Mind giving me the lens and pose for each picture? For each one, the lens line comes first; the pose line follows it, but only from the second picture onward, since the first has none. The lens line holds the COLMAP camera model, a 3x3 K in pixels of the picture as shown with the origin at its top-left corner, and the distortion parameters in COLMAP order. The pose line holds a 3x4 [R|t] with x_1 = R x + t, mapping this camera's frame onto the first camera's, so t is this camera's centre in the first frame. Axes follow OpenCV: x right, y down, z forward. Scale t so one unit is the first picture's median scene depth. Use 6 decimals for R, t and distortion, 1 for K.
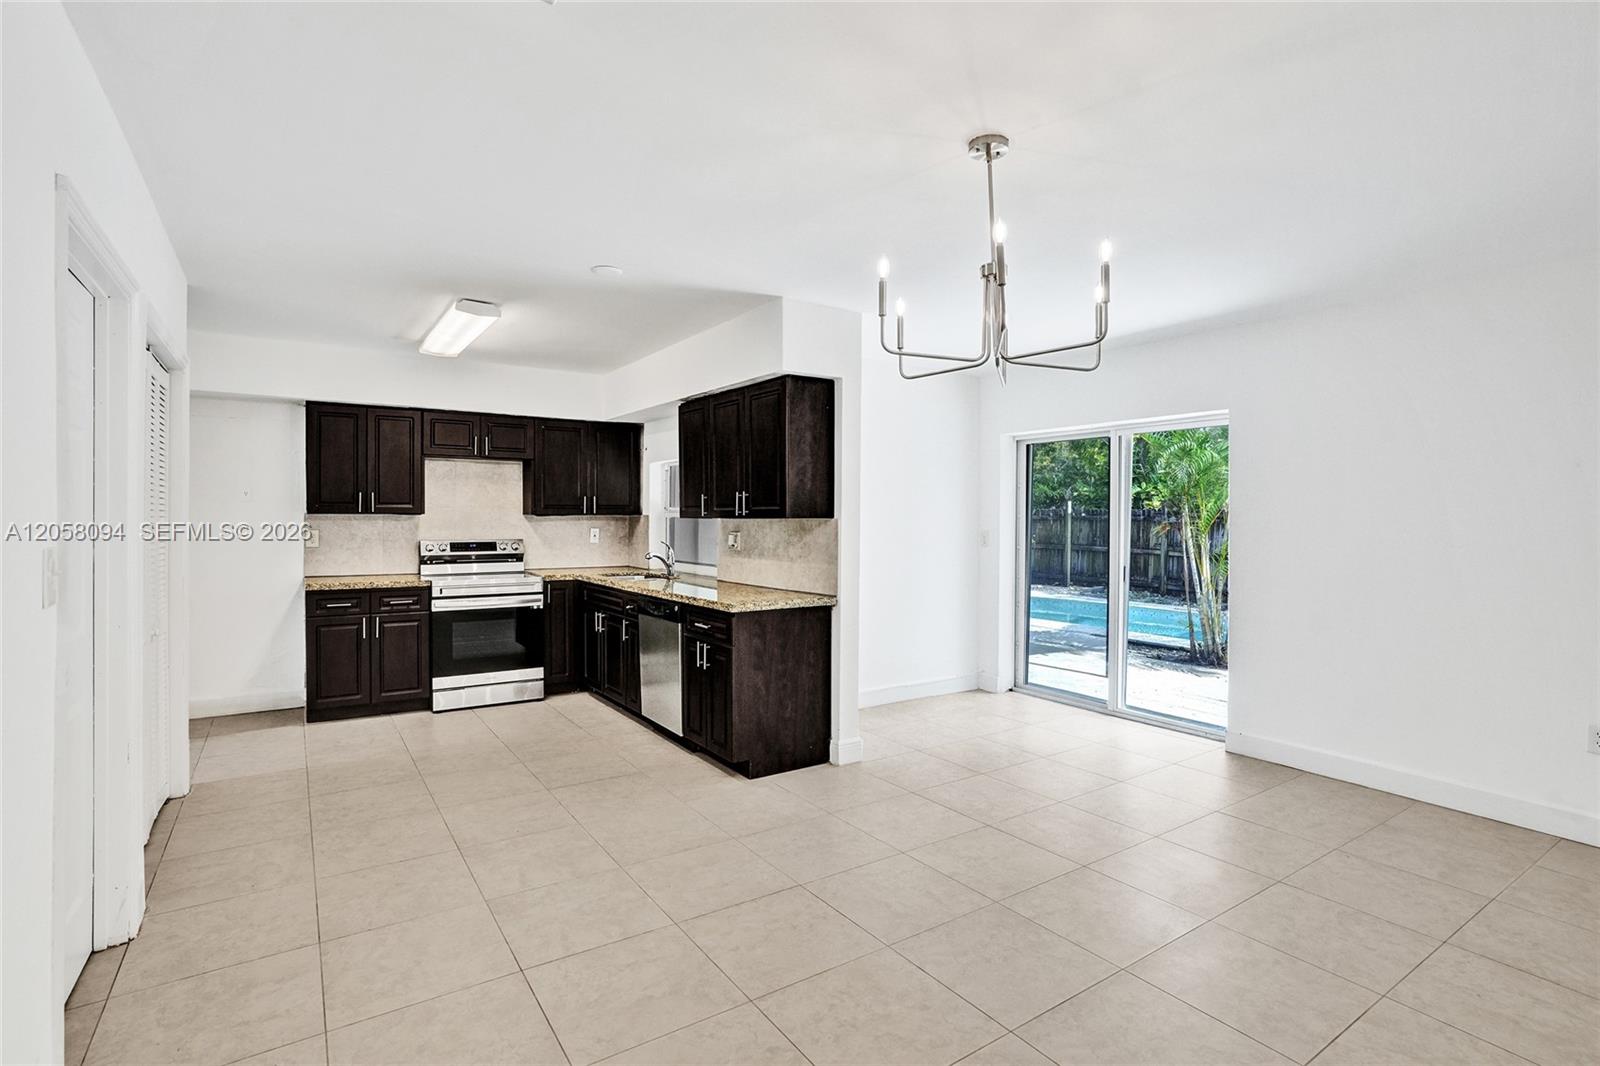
lens RADIAL K [[758.7, 0, 789.5], [0, 758.7, 524.0], [0, 0, 1]] dist [-0.041081, 0.007676]
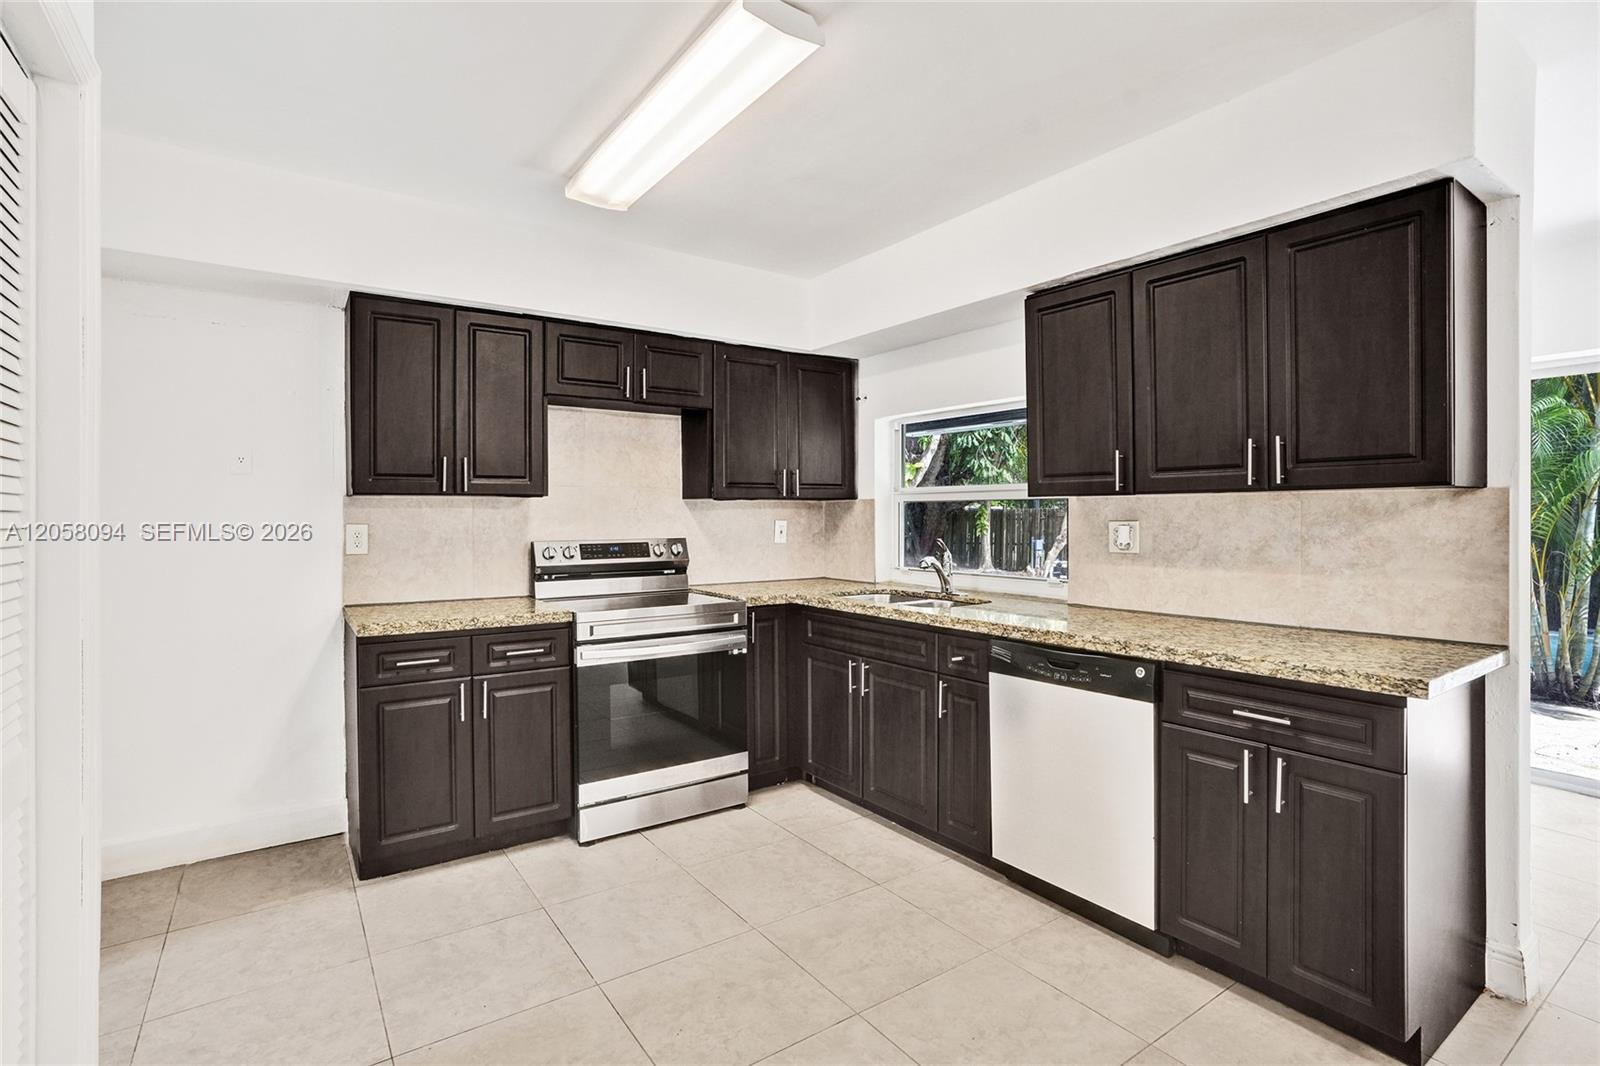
lens RADIAL K [[758.7, 0, 796.0], [0, 758.7, 521.3], [0, 0, 1]] dist [-0.041081, 0.007676]
pose [[0.999817, -0.007331, 0.017685, -0.320369], [0.007404, 0.999964, -0.004074, 0.010873], [-0.017655, 0.004204, 0.999835, 0.430228]]
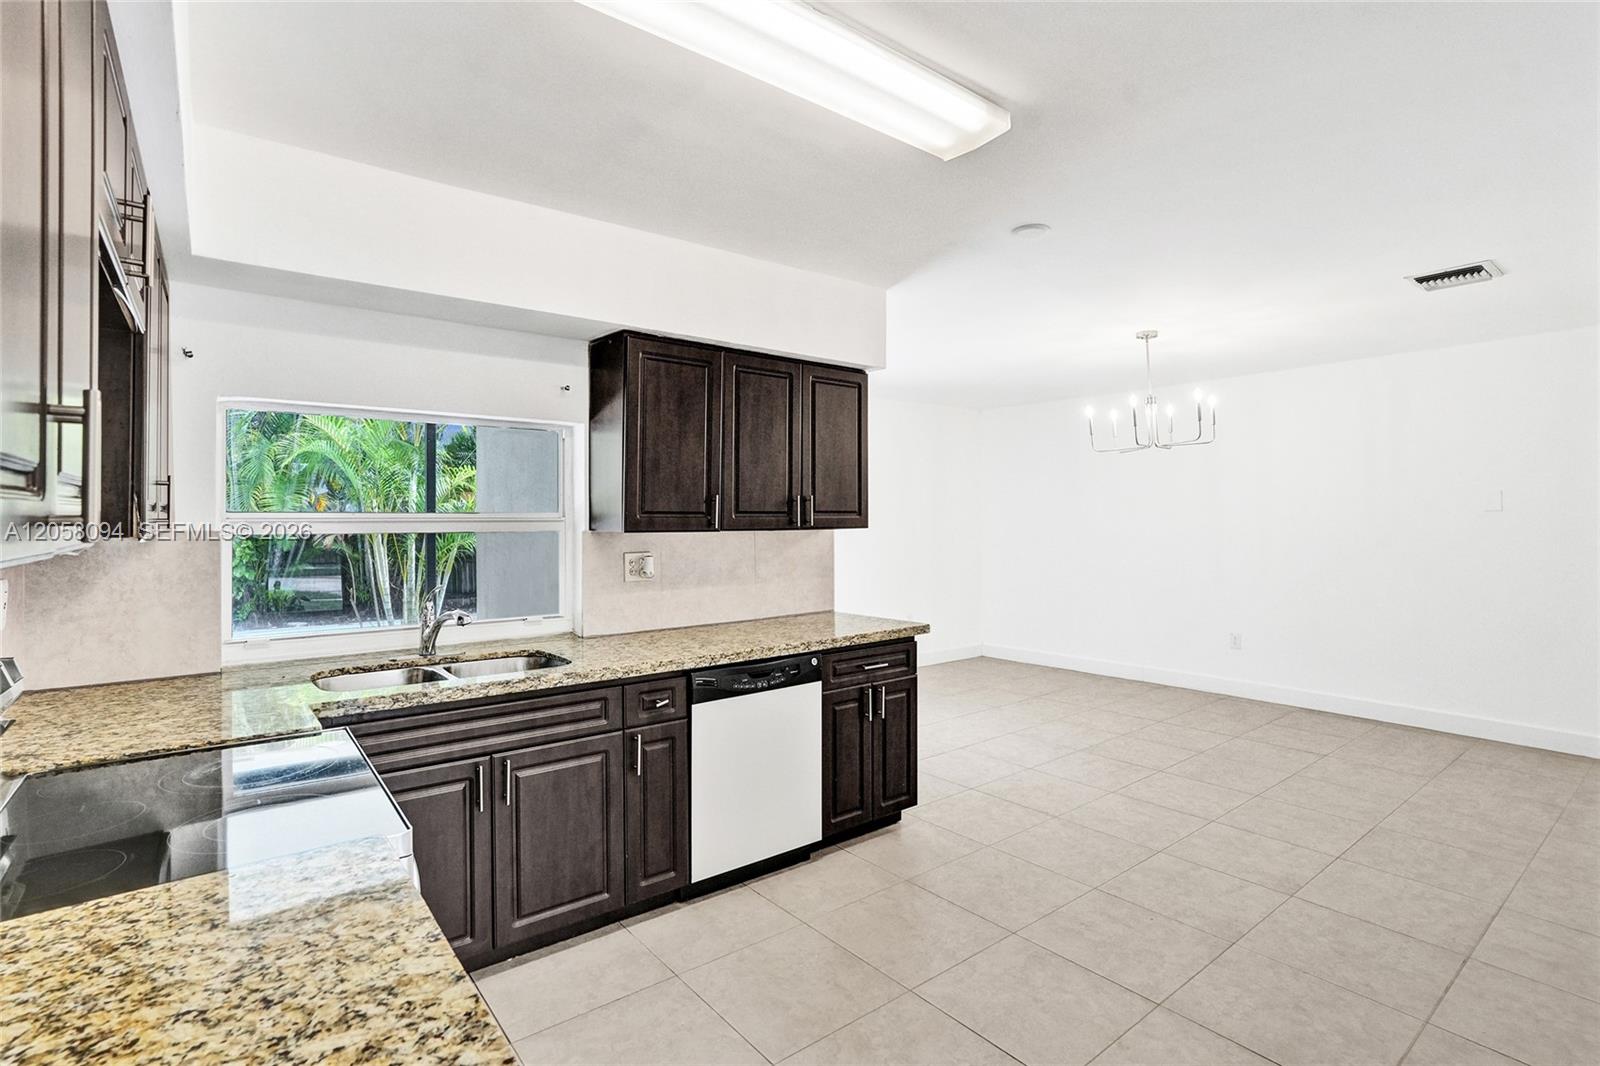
lens RADIAL K [[758.7, 0, 802.7], [0, 758.7, 531.1], [0, 0, 1]] dist [-0.041081, 0.007676]
pose [[-0.071793, -0.017799, 0.997261, -0.700230], [0.015450, 0.999701, 0.018955, -0.017419], [-0.997300, 0.016768, -0.071496, 0.886725]]
